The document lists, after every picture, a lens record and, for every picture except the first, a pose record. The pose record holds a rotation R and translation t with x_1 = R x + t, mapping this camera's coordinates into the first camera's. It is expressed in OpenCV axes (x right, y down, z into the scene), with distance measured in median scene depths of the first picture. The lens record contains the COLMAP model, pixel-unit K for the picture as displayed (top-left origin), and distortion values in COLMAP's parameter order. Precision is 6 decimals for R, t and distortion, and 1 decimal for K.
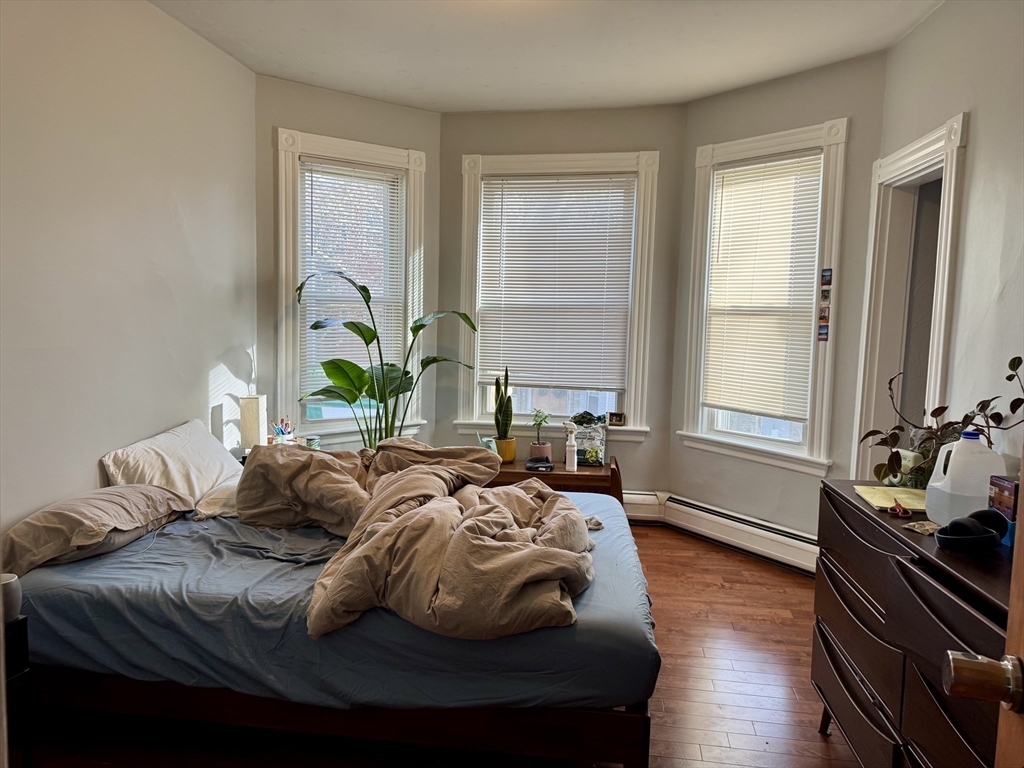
lens RADIAL K [[707.2, 0, 512.0], [0, 707.2, 384.0], [0, 0, 1]] dist [0.095370, -0.101825]
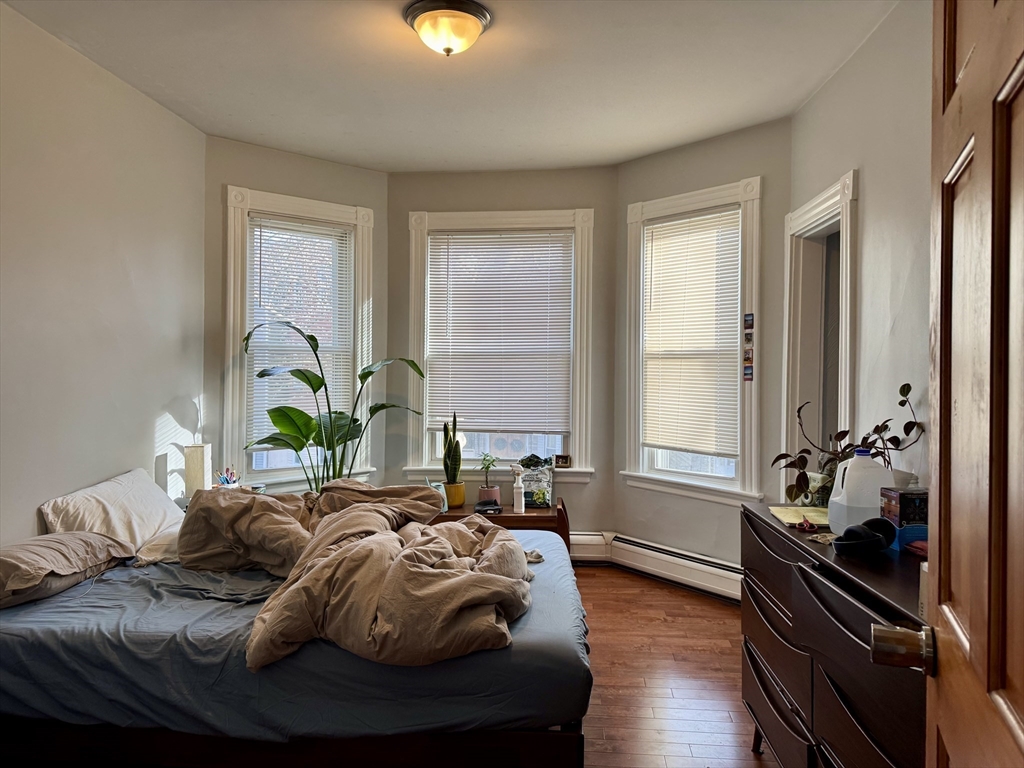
lens RADIAL K [[707.2, 0, 512.0], [0, 707.2, 384.0], [0, 0, 1]] dist [0.095370, -0.101825]
pose [[0.998166, -0.016771, 0.058173, 0.024563], [0.021383, 0.996599, -0.079583, 0.026332], [-0.056641, 0.080681, 0.995129, -0.042129]]
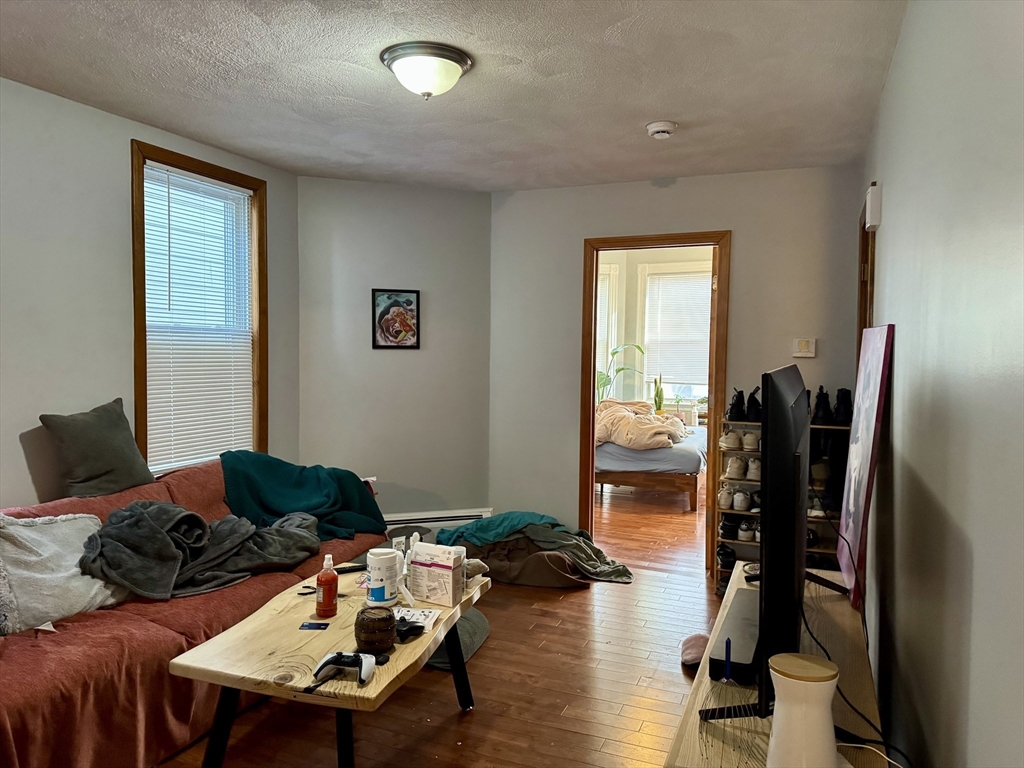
lens RADIAL K [[727.1, 0, 512.0], [0, 727.1, 384.0], [0, 0, 1]] dist [0.005667, -0.003485]
pose [[0.969898, -0.000596, -0.243512, 0.120244], [-0.009764, 0.999098, -0.041337, 0.132954], [0.243317, 0.042470, 0.969017, -1.469849]]
